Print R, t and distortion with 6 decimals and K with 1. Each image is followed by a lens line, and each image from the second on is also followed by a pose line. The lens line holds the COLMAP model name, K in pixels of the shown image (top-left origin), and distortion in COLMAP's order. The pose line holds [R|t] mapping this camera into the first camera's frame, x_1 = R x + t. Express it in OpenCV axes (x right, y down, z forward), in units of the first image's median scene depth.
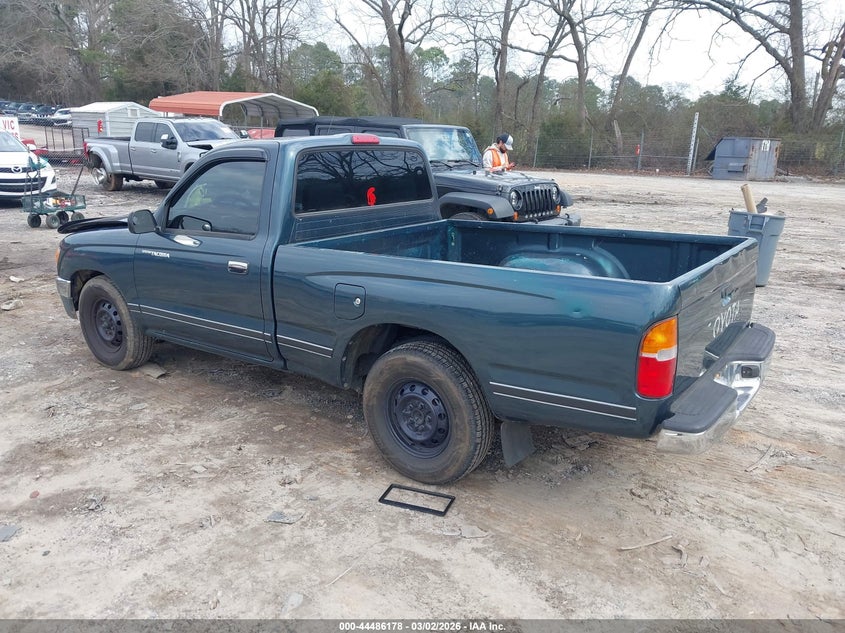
lens RADIAL K [[711.3, 0, 422.5], [0, 711.3, 316.5], [0, 0, 1]] dist [0.001745, -0.001094]
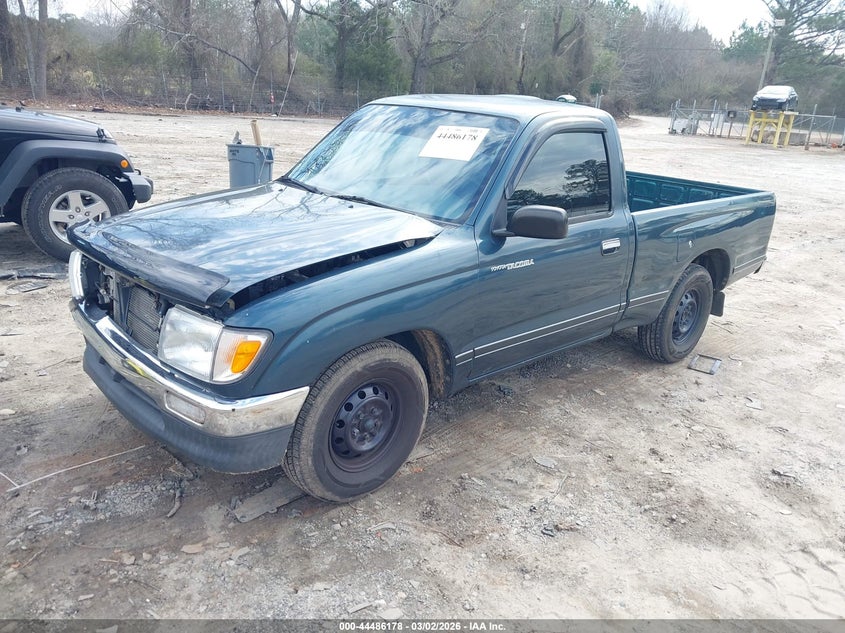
lens RADIAL K [[676.9, 0, 422.5], [0, 676.9, 316.5], [0, 0, 1]] dist [0.004881, -0.002561]
pose [[0.166109, -0.297297, 0.940225, -1.115600], [0.180127, 0.946577, 0.267482, -0.253926], [-0.969517, 0.124928, 0.210786, 1.003191]]
